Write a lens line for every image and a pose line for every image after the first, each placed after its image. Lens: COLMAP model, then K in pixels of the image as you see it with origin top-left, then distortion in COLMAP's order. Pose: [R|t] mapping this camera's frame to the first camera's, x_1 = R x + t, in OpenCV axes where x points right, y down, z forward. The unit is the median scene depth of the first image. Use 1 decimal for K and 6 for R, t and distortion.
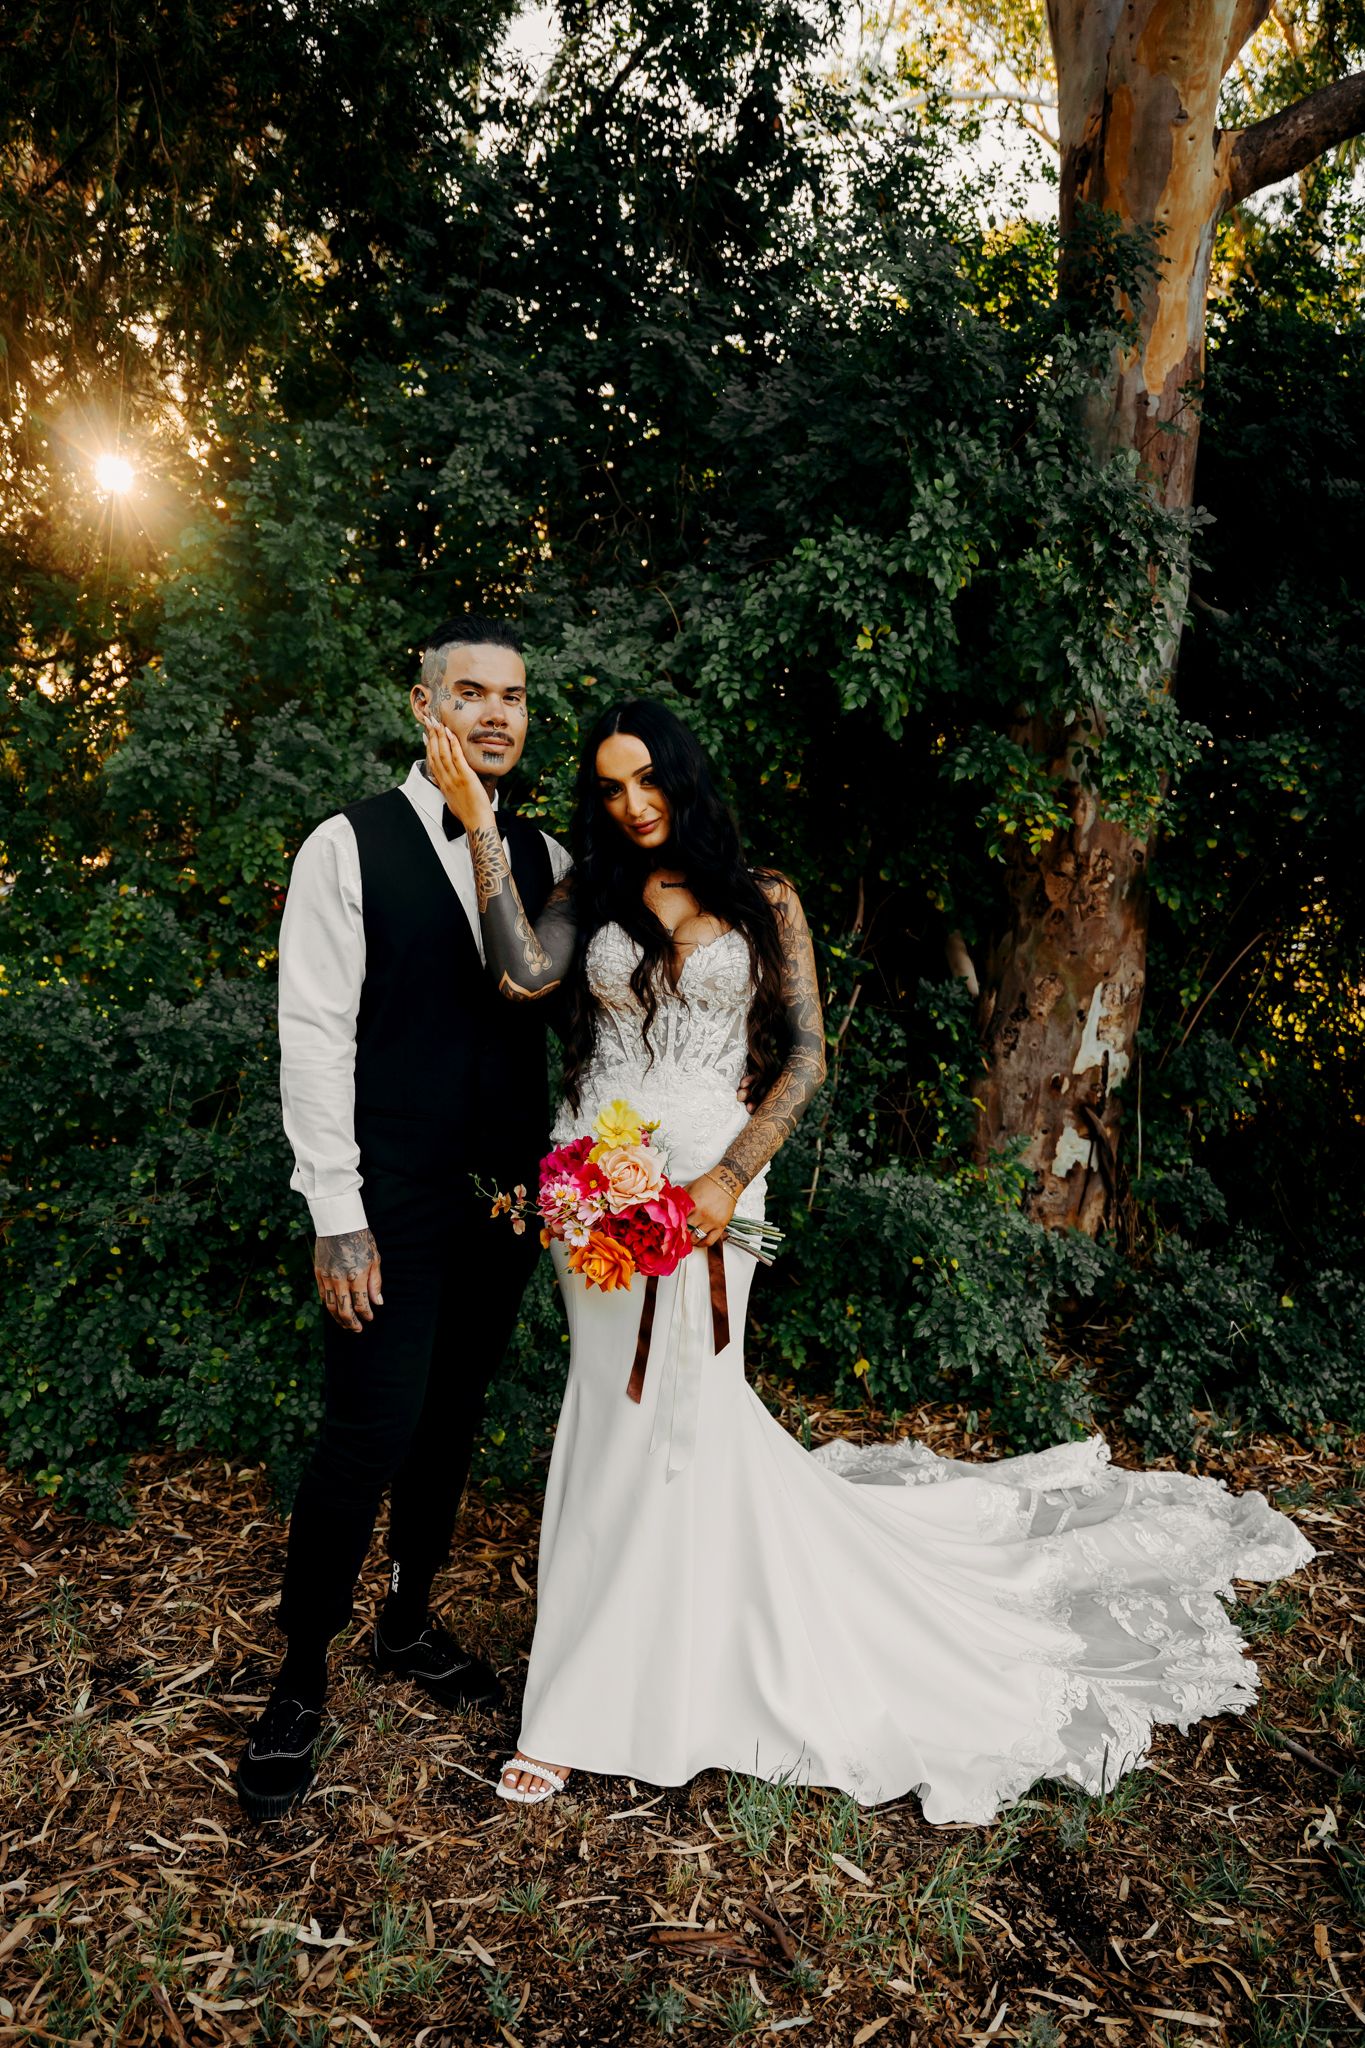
lens RADIAL K [[837.7, 0, 682.5], [0, 837.7, 1024.0], [0, 0, 1]] dist [0.000569, -0.003233]
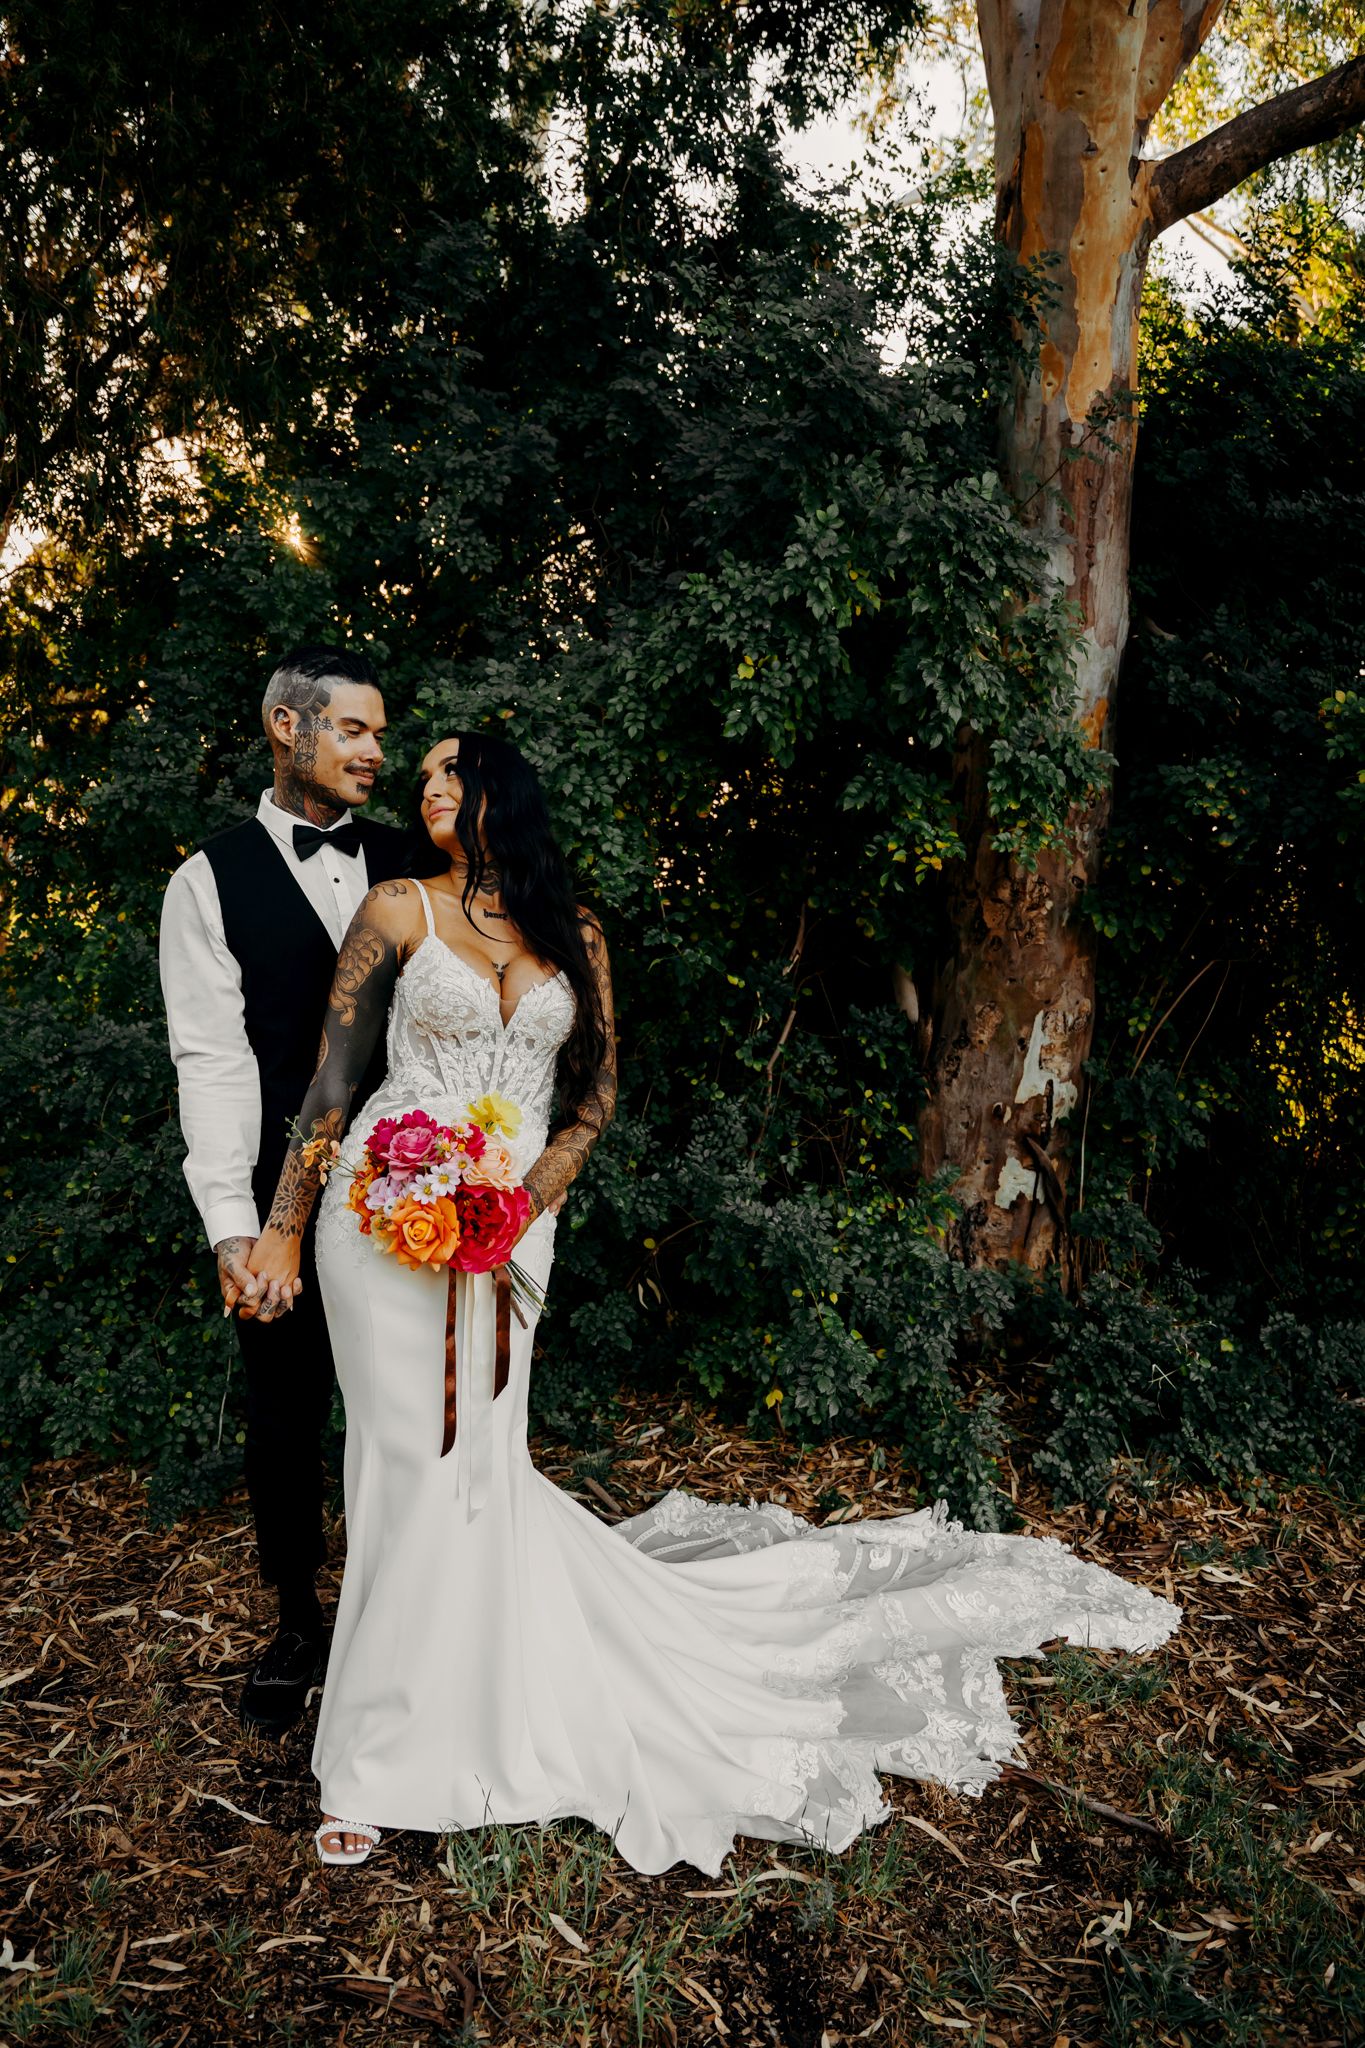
lens RADIAL K [[817.9, 0, 682.5], [0, 817.9, 1024.0], [0, 0, 1]] dist [0.003362, -0.004041]
pose [[0.998157, 0.009416, -0.059951, 0.175984], [-0.011216, 0.999494, -0.029750, -0.000514], [0.059641, 0.030368, 0.997758, 0.020634]]
